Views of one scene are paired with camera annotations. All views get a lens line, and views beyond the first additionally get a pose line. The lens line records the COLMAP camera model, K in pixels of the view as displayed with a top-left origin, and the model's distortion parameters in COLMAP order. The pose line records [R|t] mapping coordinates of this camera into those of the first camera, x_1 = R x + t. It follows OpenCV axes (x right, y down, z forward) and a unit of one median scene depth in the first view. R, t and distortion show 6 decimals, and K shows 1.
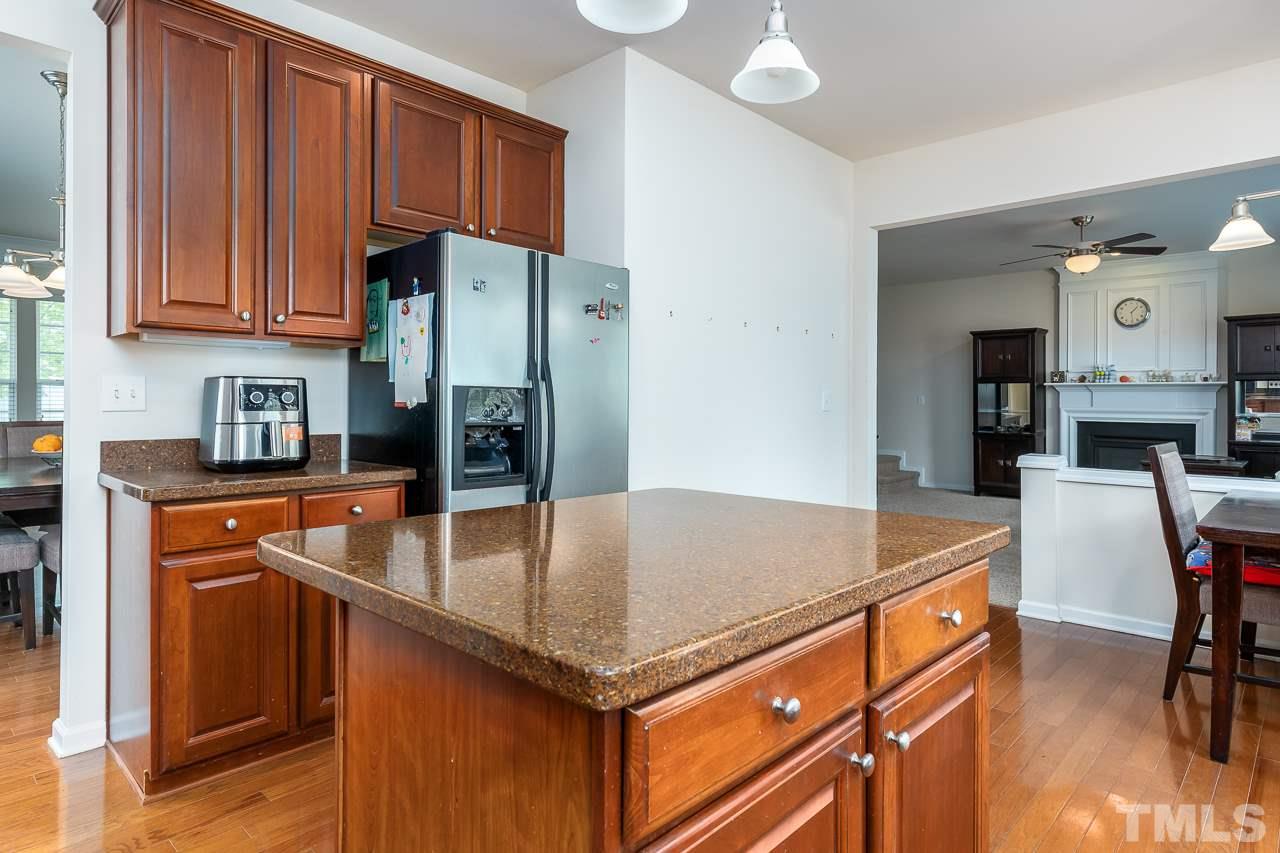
lens RADIAL K [[722.5, 0, 641.4], [0, 722.5, 398.2], [0, 0, 1]] dist [0.003184, 0.002057]
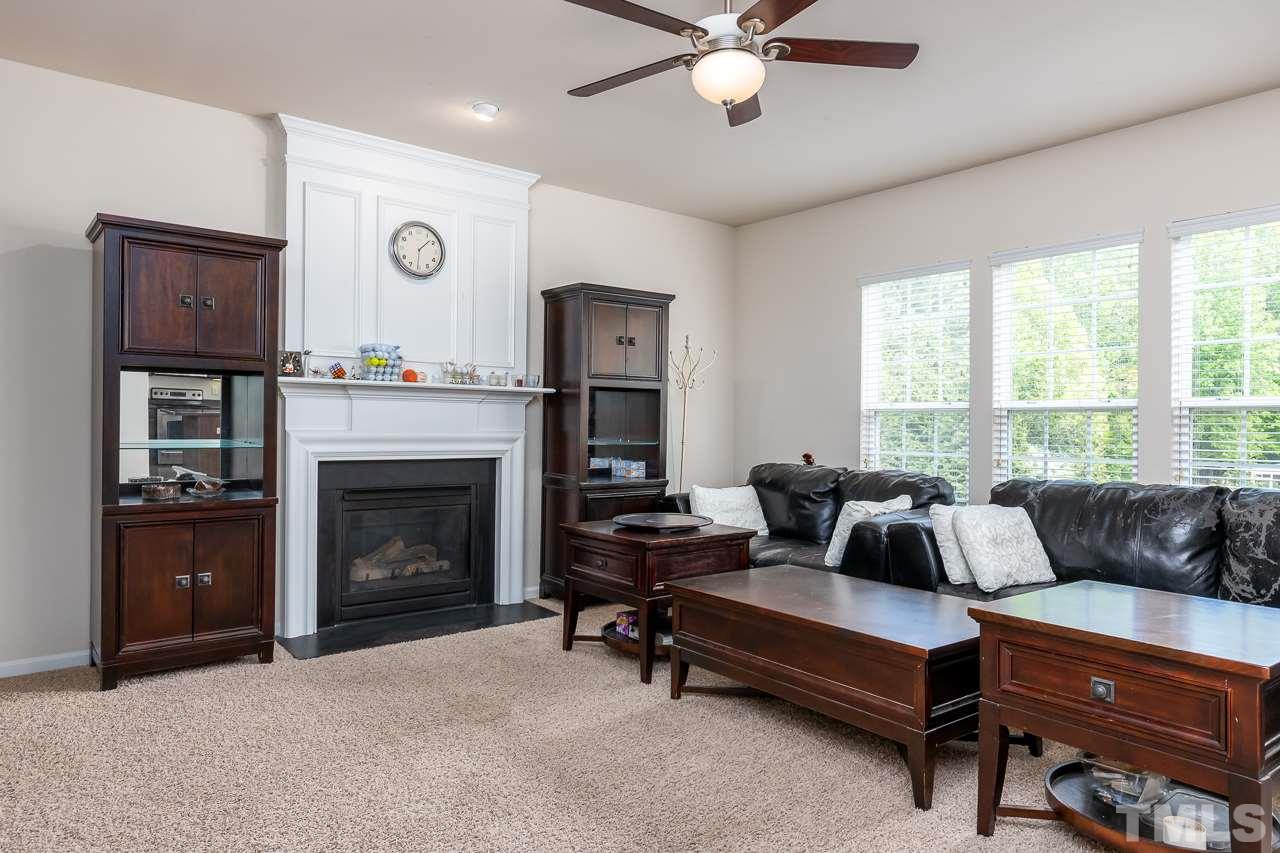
lens RADIAL K [[788.8, 0, 640.0], [0, 788.8, 426.5], [0, 0, 1]] dist [0.001731, -0.000712]
pose [[0.110556, -0.007674, 0.993840, 0.124632], [-0.007924, 0.999932, 0.008603, 0.003339], [-0.993838, -0.008826, 0.110488, 0.771917]]
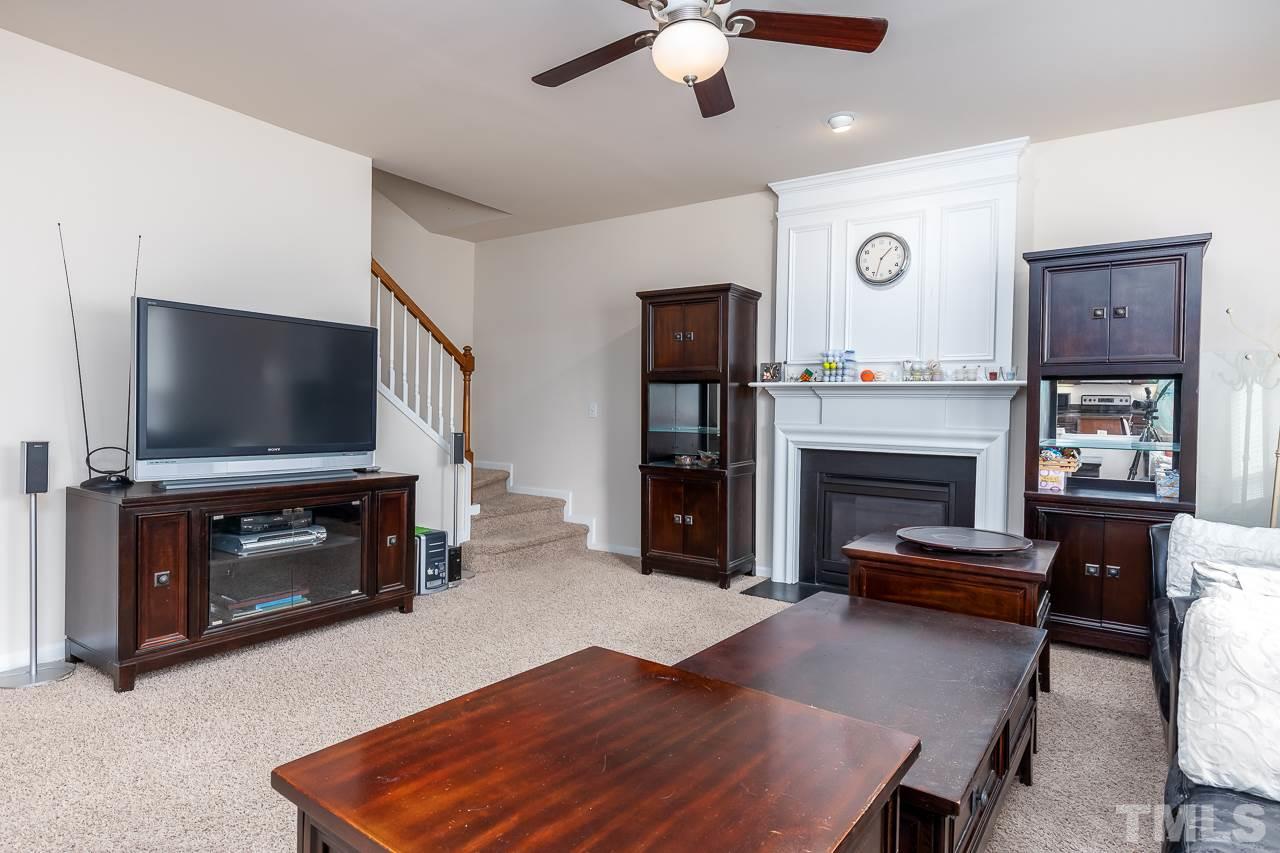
lens RADIAL K [[694.7, 0, 640.0], [0, 694.7, 426.5], [0, 0, 1]] dist [-0.002609, -0.000150]
pose [[0.985872, 0.012204, 0.167057, 0.399221], [-0.015326, 0.999731, 0.017411, 0.006345], [-0.166799, -0.019726, 0.985794, 0.490289]]
